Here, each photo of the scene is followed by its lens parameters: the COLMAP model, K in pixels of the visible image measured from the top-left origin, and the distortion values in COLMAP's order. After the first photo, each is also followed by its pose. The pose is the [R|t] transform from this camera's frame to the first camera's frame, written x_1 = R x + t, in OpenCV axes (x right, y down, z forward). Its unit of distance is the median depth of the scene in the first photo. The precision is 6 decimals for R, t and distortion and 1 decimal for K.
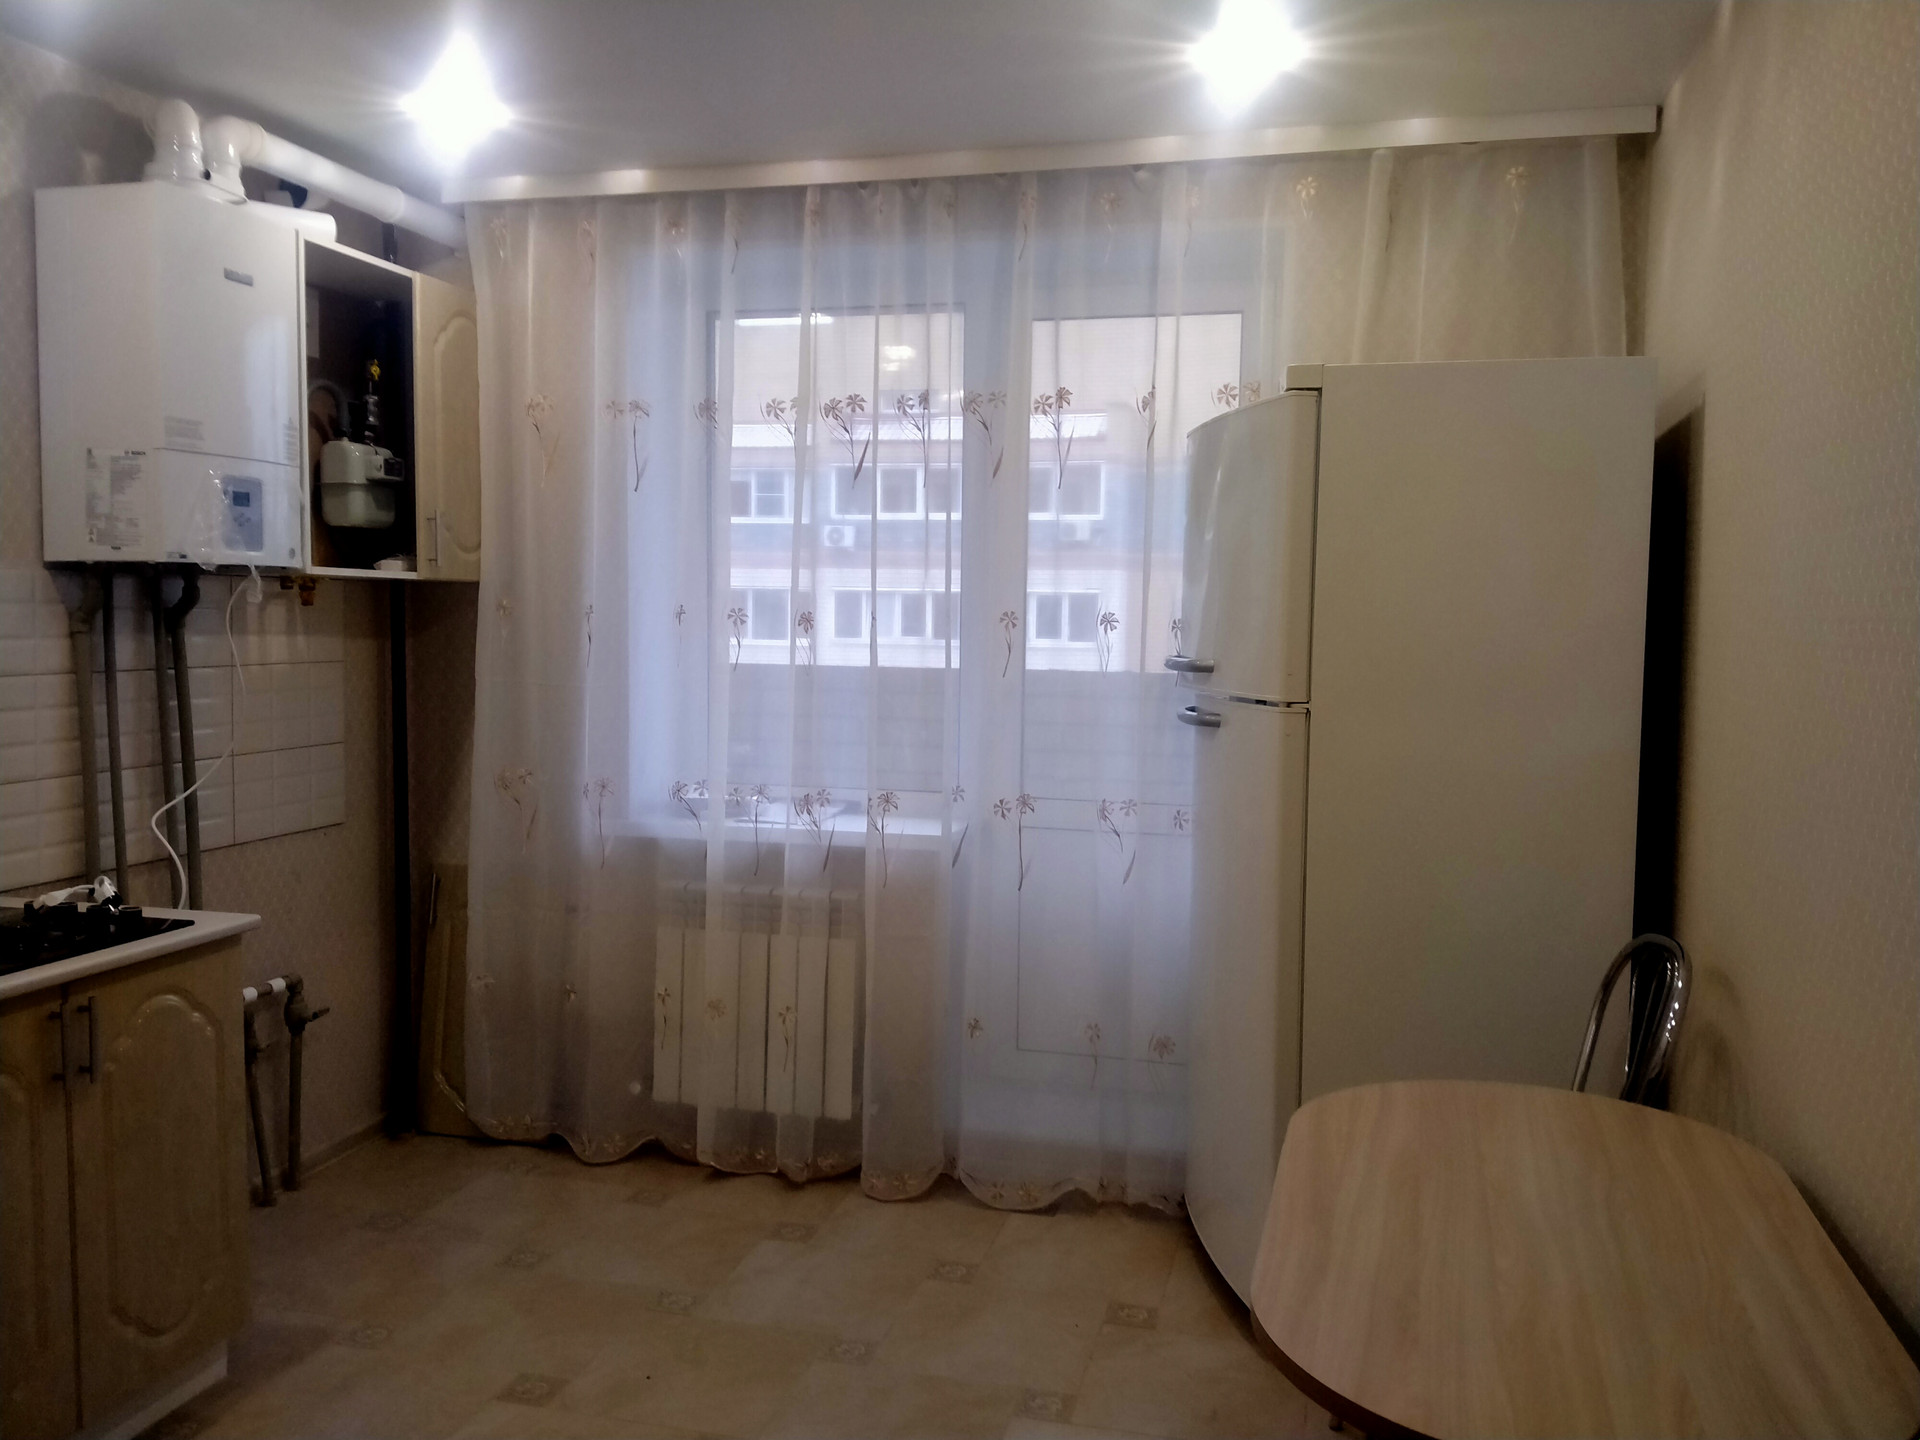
lens RADIAL K [[1553.0, 0, 960.0], [0, 1553.0, 720.0], [0, 0, 1]] dist [0.112440, -0.218708]
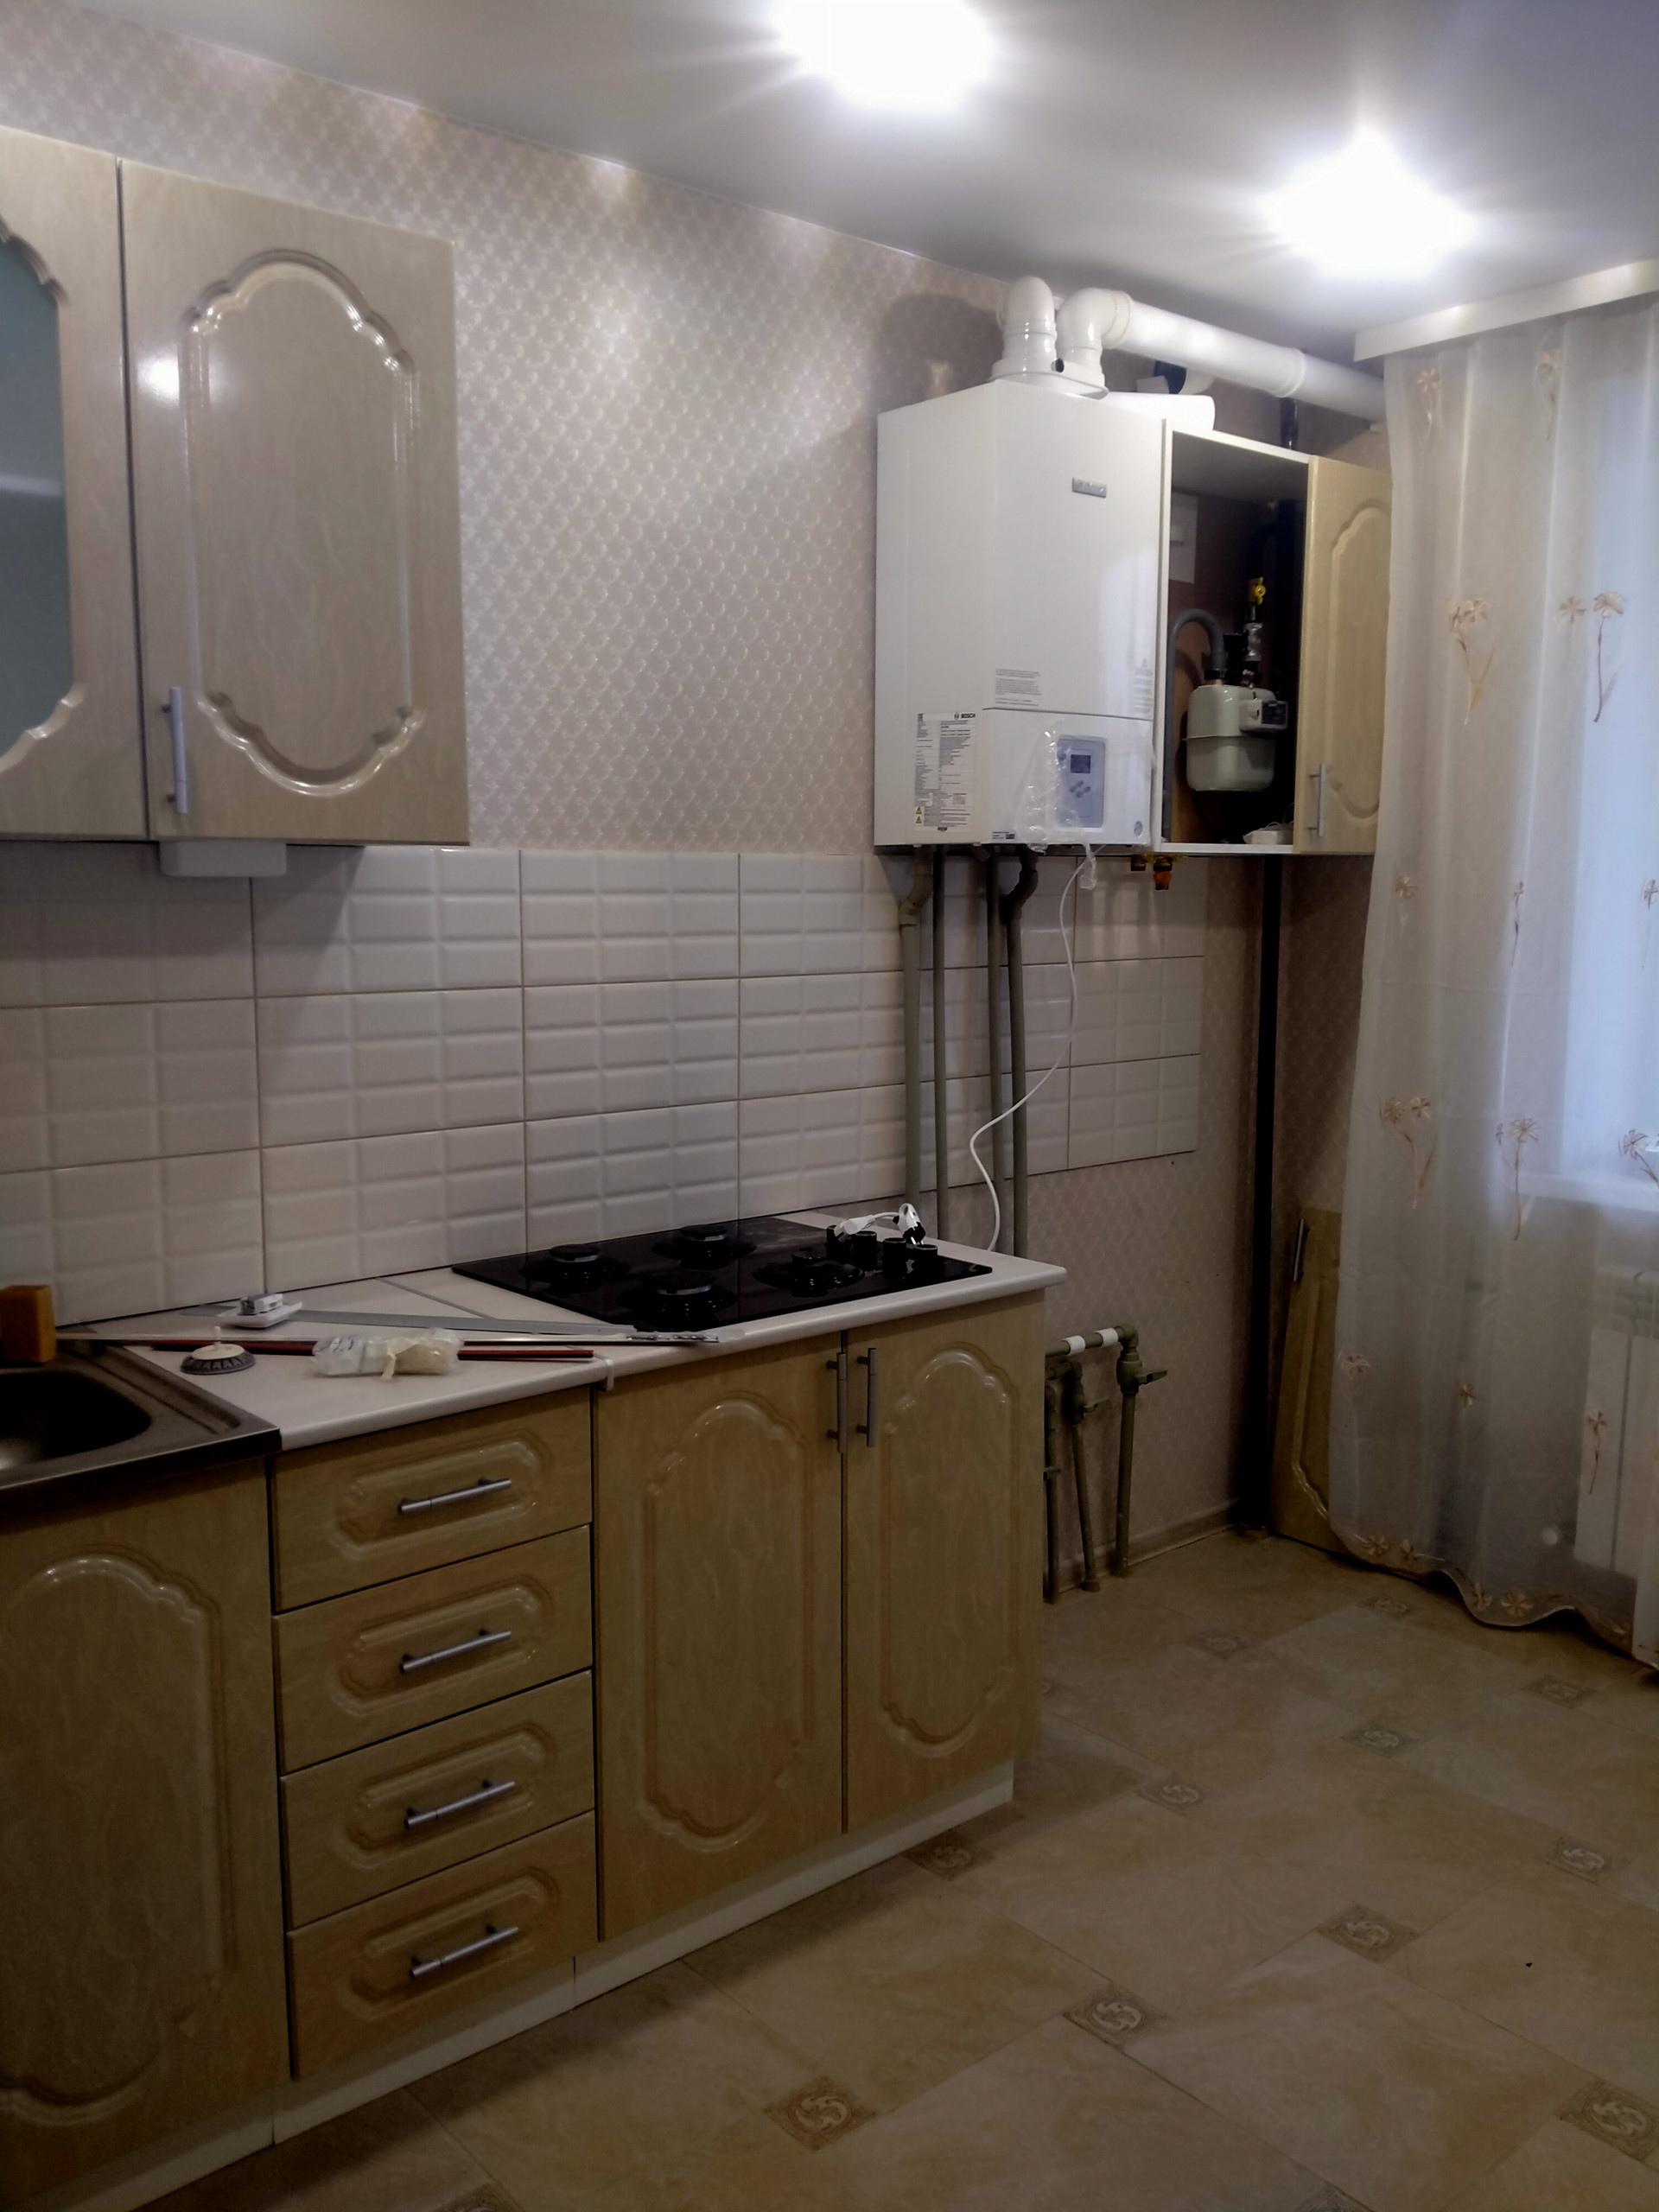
lens RADIAL K [[1806.7, 0, 819.4], [0, 1806.7, 1106.9], [0, 0, 1]] dist [0.154203, -0.331311]
pose [[0.817130, 0.062974, -0.573003, -0.004450], [-0.032135, 0.997446, 0.063795, -0.013878], [0.575557, -0.033715, 0.817067, 0.108746]]
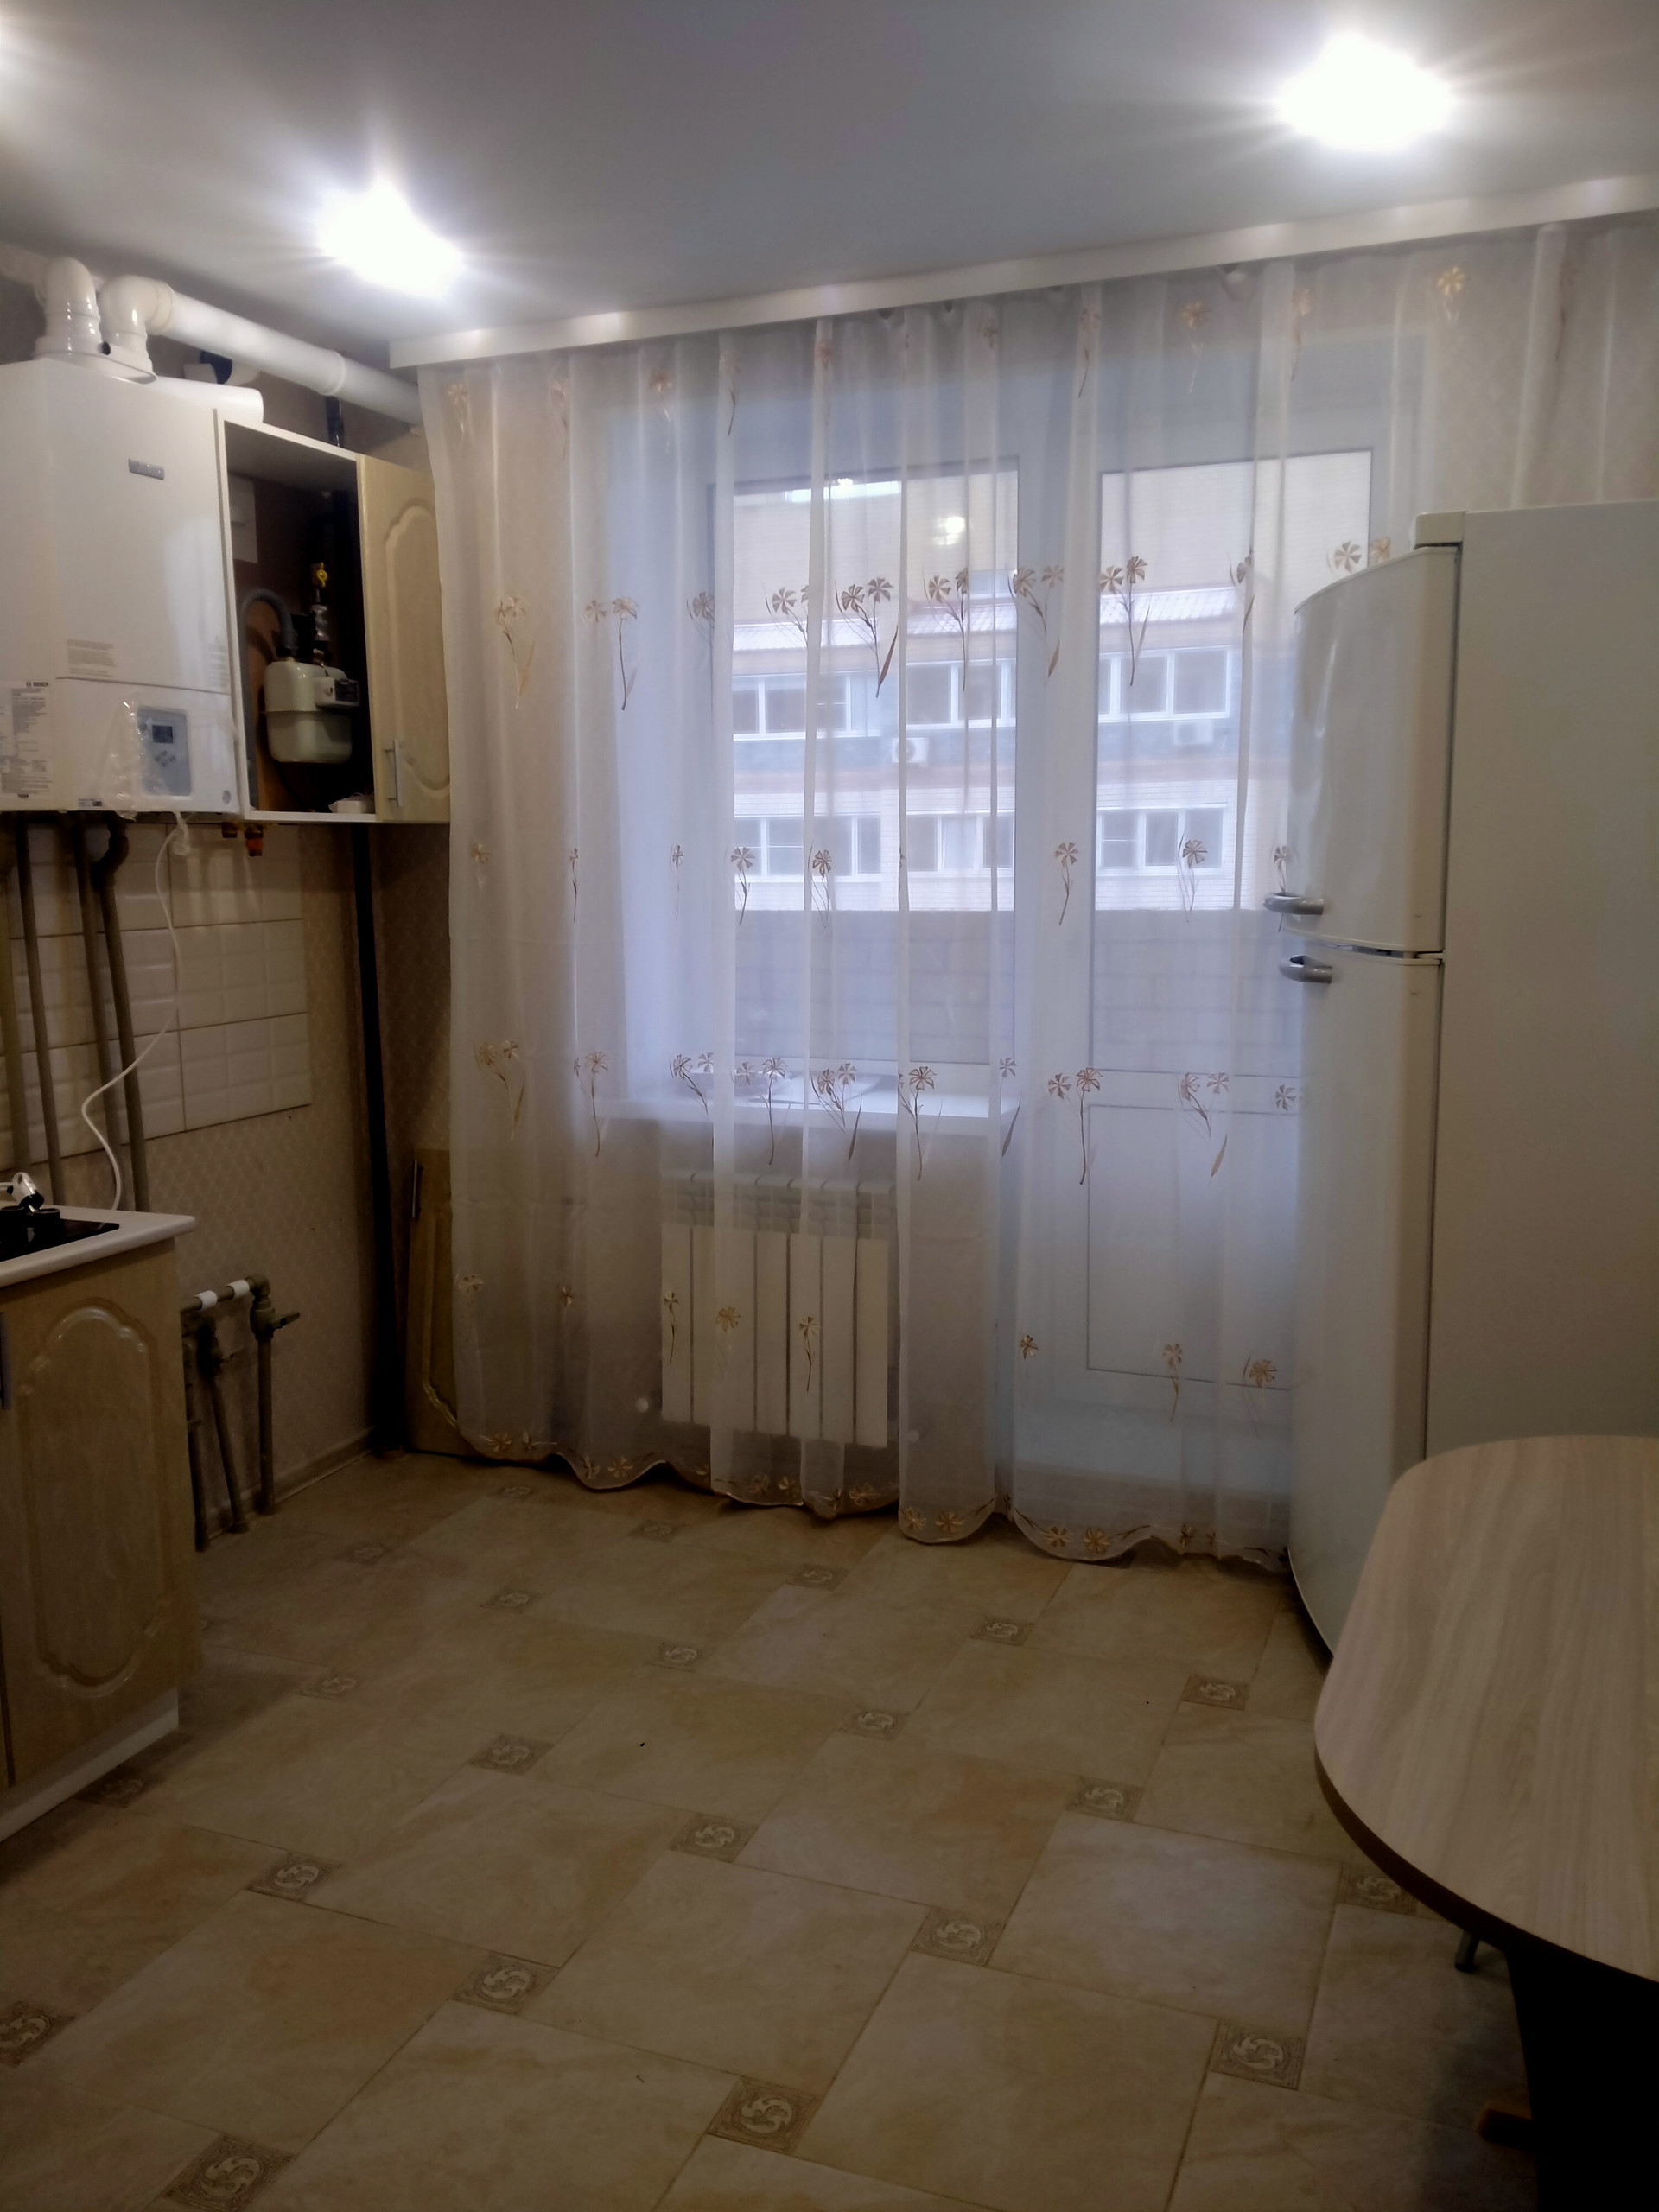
lens RADIAL K [[1794.2, 0, 821.7], [0, 1794.2, 1109.6], [0, 0, 1]] dist [0.117513, -0.232193]
pose [[0.991576, -0.005329, -0.129418, 0.024950], [0.015569, 0.996813, 0.078244, -0.006644], [0.128588, -0.079600, 0.988498, 0.039848]]
